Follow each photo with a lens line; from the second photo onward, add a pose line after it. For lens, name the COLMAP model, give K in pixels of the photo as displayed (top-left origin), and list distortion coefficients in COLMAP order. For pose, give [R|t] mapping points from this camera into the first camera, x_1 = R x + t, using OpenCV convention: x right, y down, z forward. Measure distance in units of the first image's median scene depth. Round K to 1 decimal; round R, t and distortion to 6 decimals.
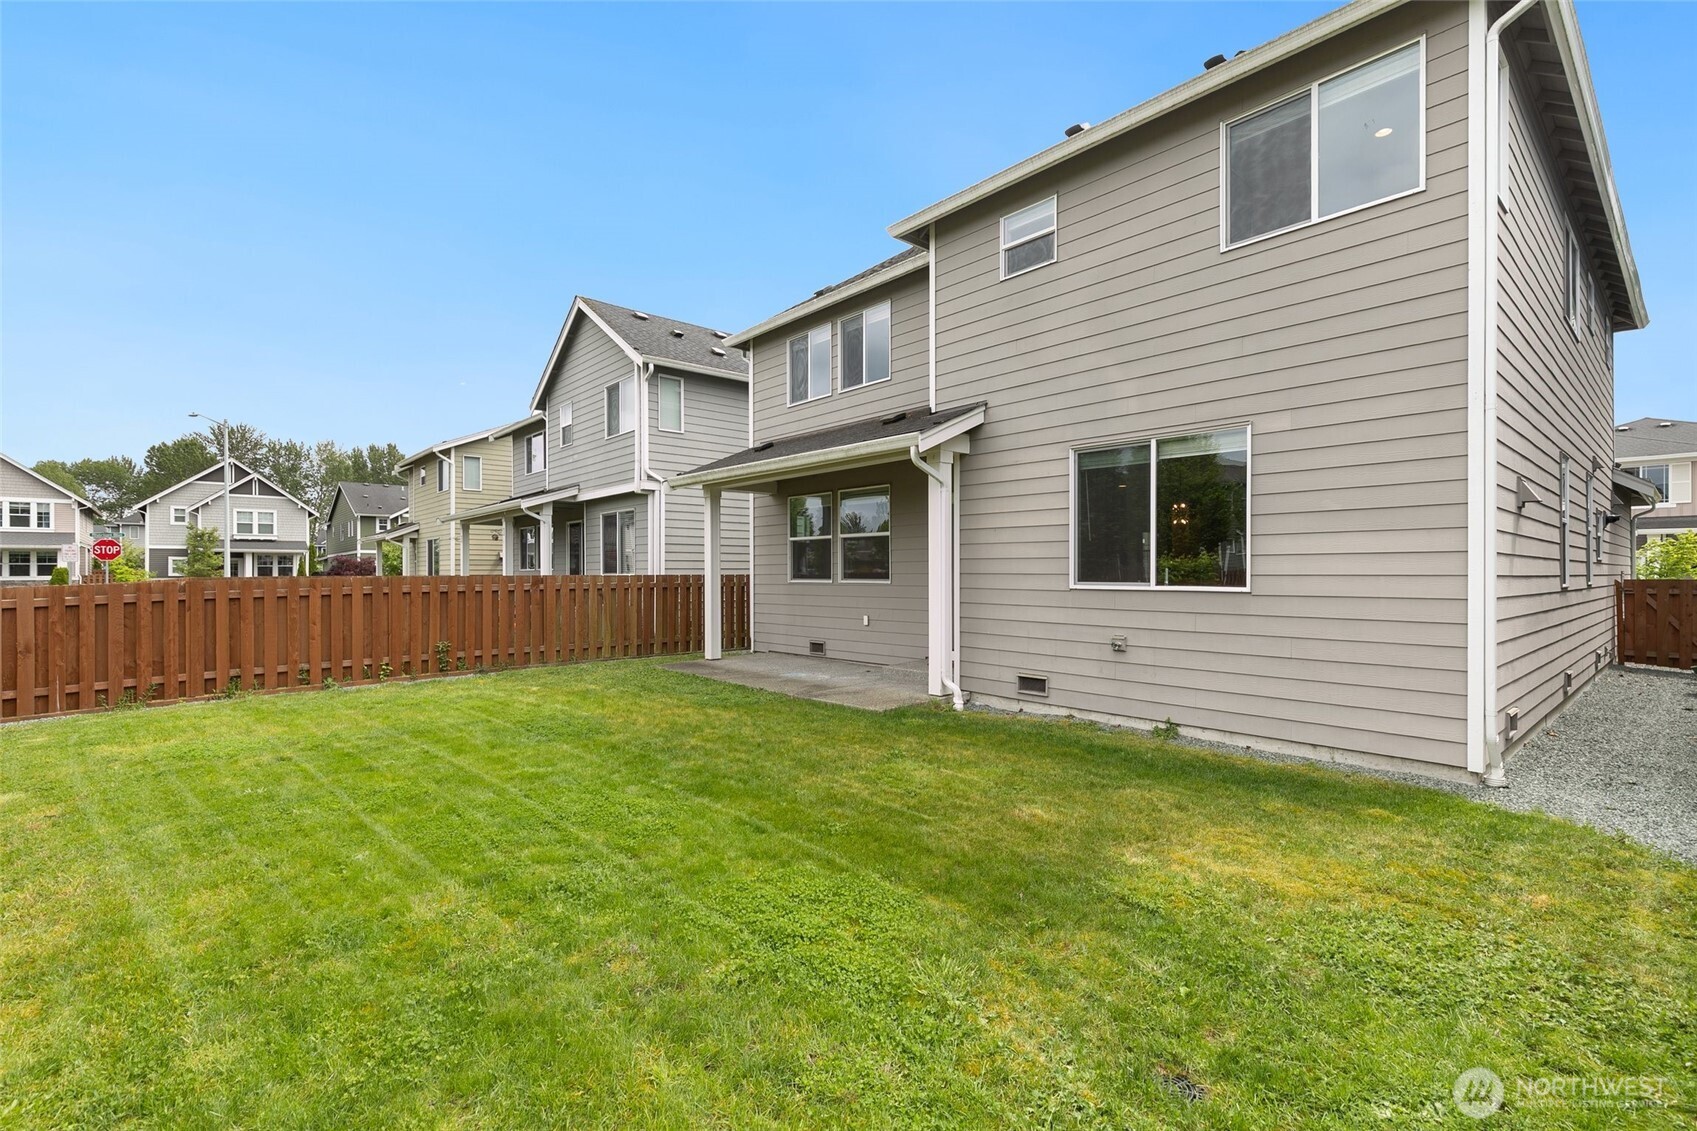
lens RADIAL K [[764.5, 0, 843.7], [0, 764.5, 571.7], [0, 0, 1]] dist [0.000984, 0.000359]
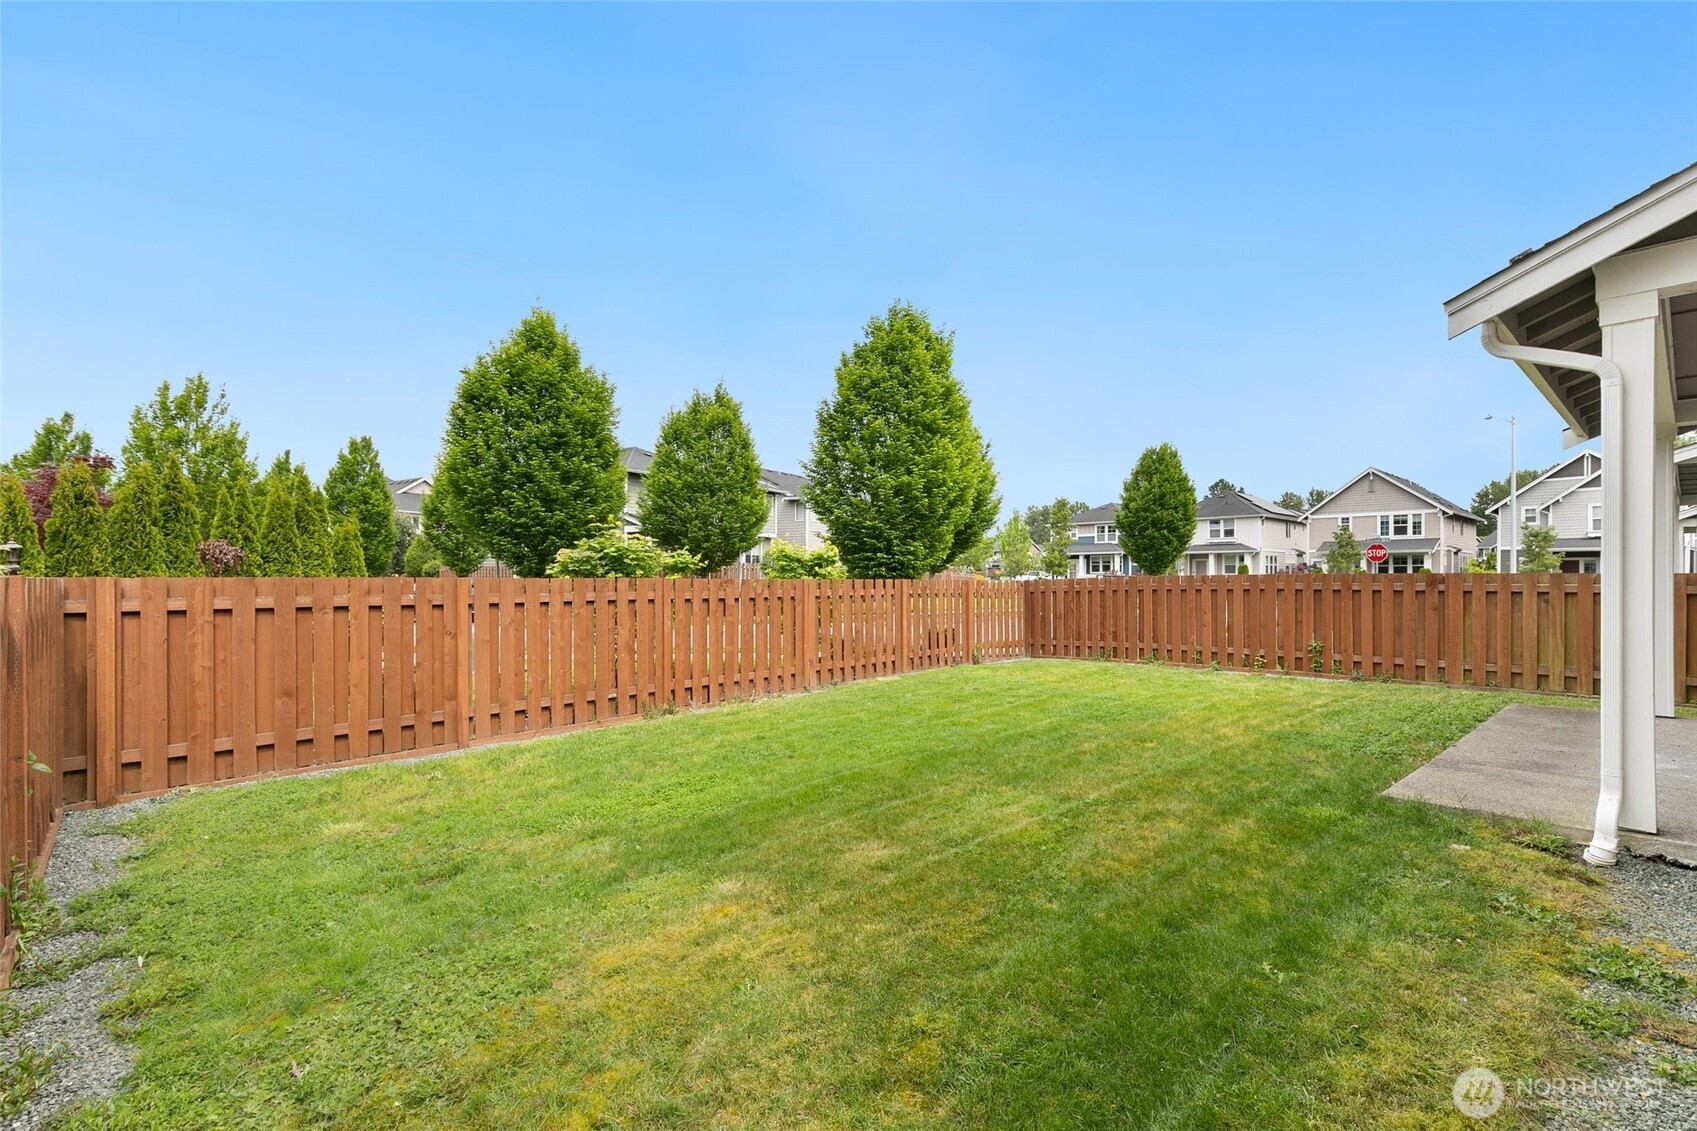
lens RADIAL K [[764.5, 0, 844.7], [0, 764.5, 571.0], [0, 0, 1]] dist [0.000984, 0.000359]
pose [[0.002188, -0.001379, -0.999997, 0.502421], [-0.001634, 0.999998, -0.001383, 0.005344], [0.999996, 0.001637, 0.002185, 0.450366]]
